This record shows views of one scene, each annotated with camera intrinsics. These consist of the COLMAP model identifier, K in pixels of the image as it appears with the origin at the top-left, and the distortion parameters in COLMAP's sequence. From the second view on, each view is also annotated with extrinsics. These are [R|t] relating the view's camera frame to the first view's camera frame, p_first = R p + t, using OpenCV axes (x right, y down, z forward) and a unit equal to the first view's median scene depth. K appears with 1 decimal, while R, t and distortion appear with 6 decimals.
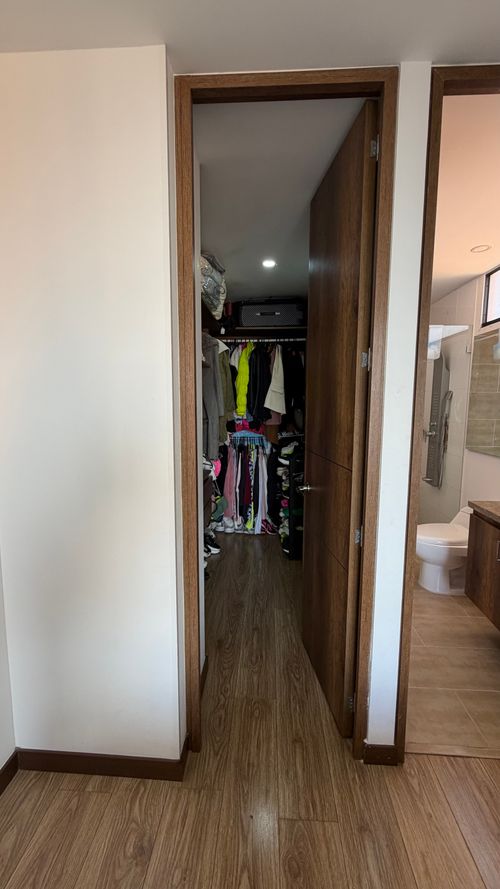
lens RADIAL K [[354.2, 0, 247.8], [0, 354.2, 440.6], [0, 0, 1]] dist [-0.001679, 0.000224]
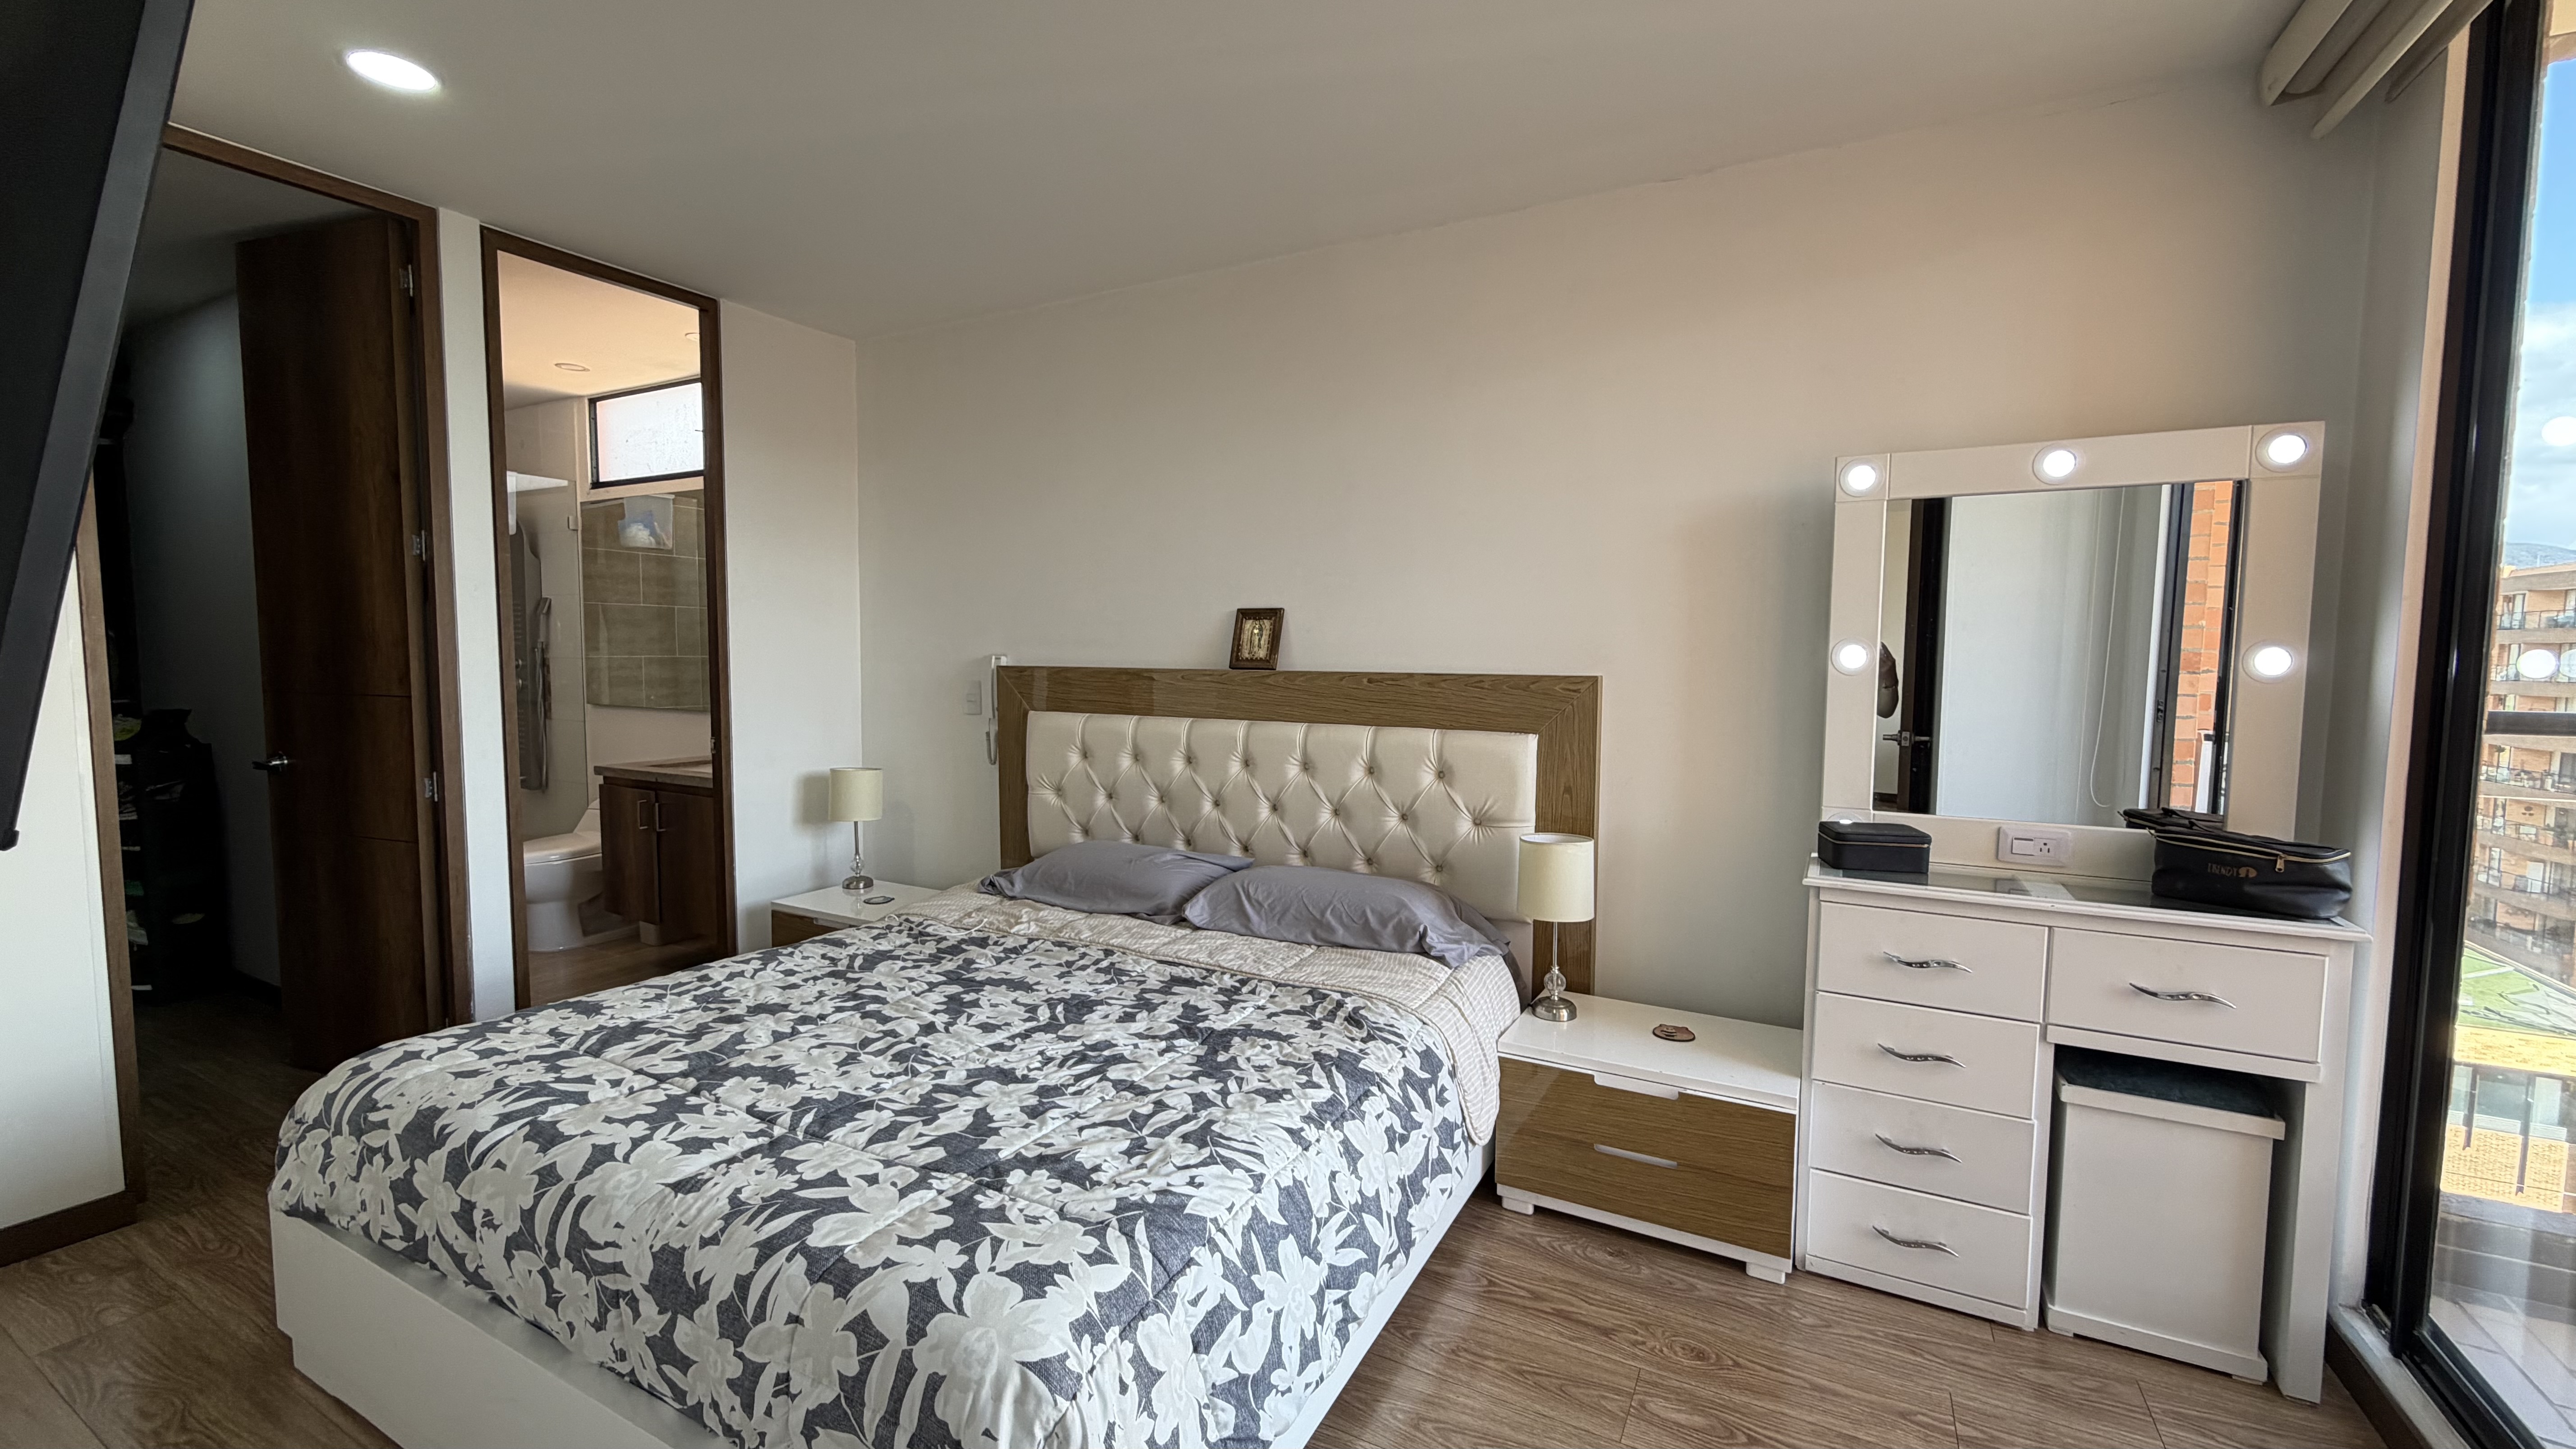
lens RADIAL K [[1026.4, 0, 1281.6], [0, 1026.4, 725.9], [0, 0, 1]] dist [-0.001679, 0.000224]
pose [[0.423158, -0.067115, 0.903567, -0.413332], [0.089310, 0.995486, 0.032117, 0.115557], [-0.901643, 0.067107, 0.427242, -0.726904]]
